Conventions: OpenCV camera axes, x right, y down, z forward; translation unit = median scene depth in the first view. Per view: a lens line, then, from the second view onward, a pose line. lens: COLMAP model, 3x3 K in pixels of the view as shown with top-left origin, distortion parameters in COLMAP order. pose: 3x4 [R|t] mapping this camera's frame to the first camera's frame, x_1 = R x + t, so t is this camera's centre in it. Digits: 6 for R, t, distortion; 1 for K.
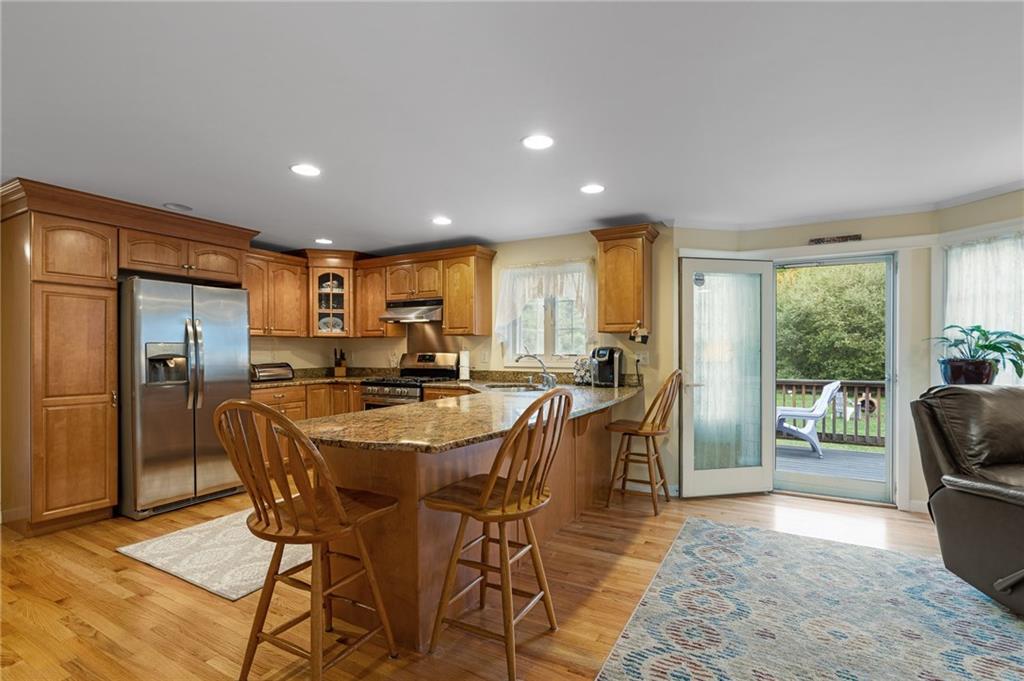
lens RADIAL K [[463.1, 0, 507.4], [0, 463.1, 350.9], [0, 0, 1]] dist [-0.000235, 0.000365]
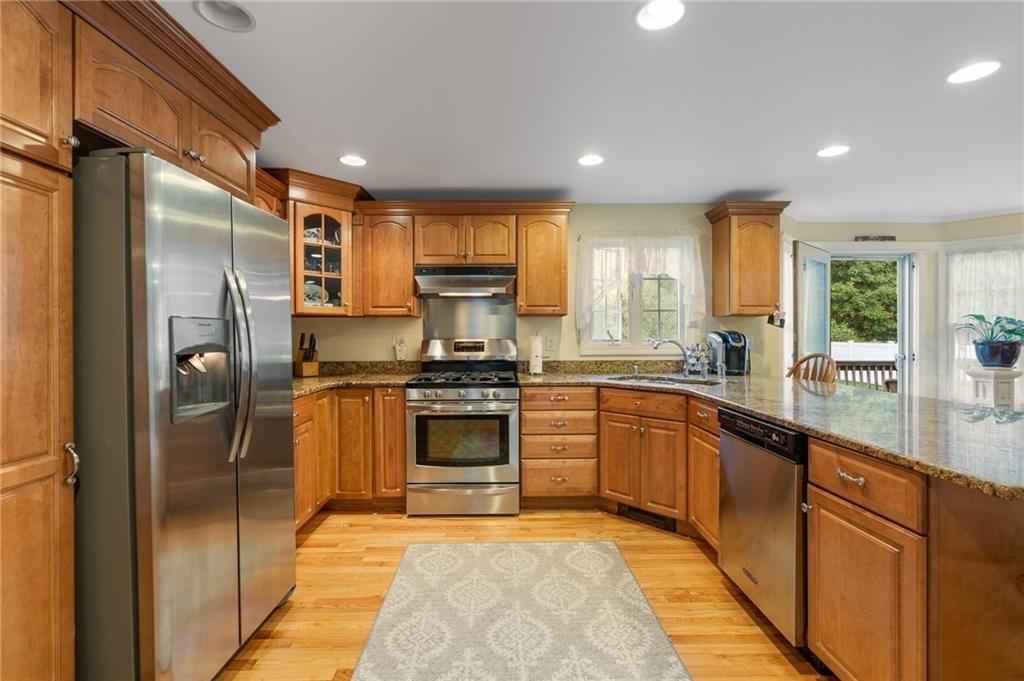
lens RADIAL K [[463.1, 0, 512.5], [0, 463.1, 333.8], [0, 0, 1]] dist [-0.000235, 0.000365]
pose [[0.868807, -0.000330, 0.495150, -0.521648], [0.003983, 0.999972, -0.006323, 0.000894], [-0.495134, 0.007466, 0.868784, 0.356533]]
